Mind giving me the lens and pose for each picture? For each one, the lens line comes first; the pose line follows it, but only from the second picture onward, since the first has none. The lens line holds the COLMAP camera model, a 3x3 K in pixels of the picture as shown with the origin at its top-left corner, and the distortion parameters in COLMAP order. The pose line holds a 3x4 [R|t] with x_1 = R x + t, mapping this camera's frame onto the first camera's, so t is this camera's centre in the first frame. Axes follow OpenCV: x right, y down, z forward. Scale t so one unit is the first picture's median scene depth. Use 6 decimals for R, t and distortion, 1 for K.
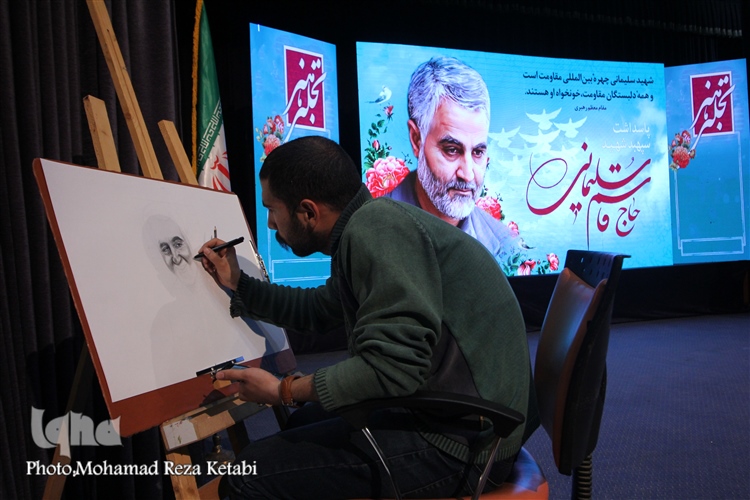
lens RADIAL K [[589.8, 0, 375.0], [0, 589.8, 250.0], [0, 0, 1]] dist [-0.000059, 0.000122]
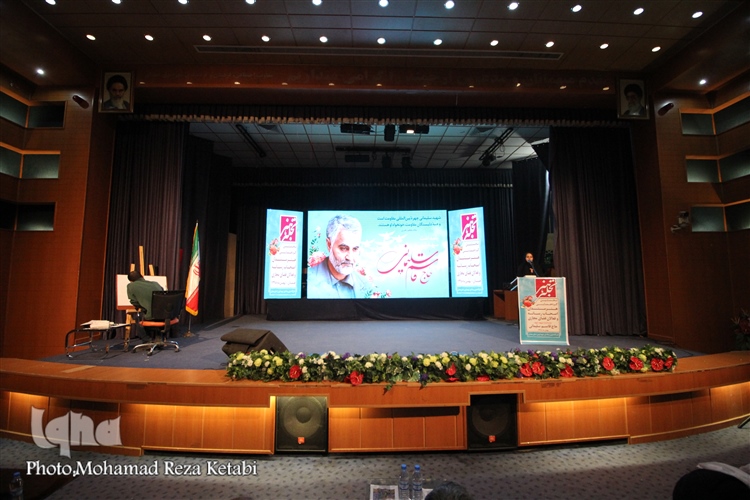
lens RADIAL K [[346.9, 0, 366.5], [0, 346.9, 249.1], [0, 0, 1]] dist [0.000343, 0.000019]
pose [[0.949440, 0.005511, -0.313902, 0.702531], [-0.036326, 0.995059, -0.092403, -0.027417], [0.311841, 0.099134, 0.944948, -0.428624]]
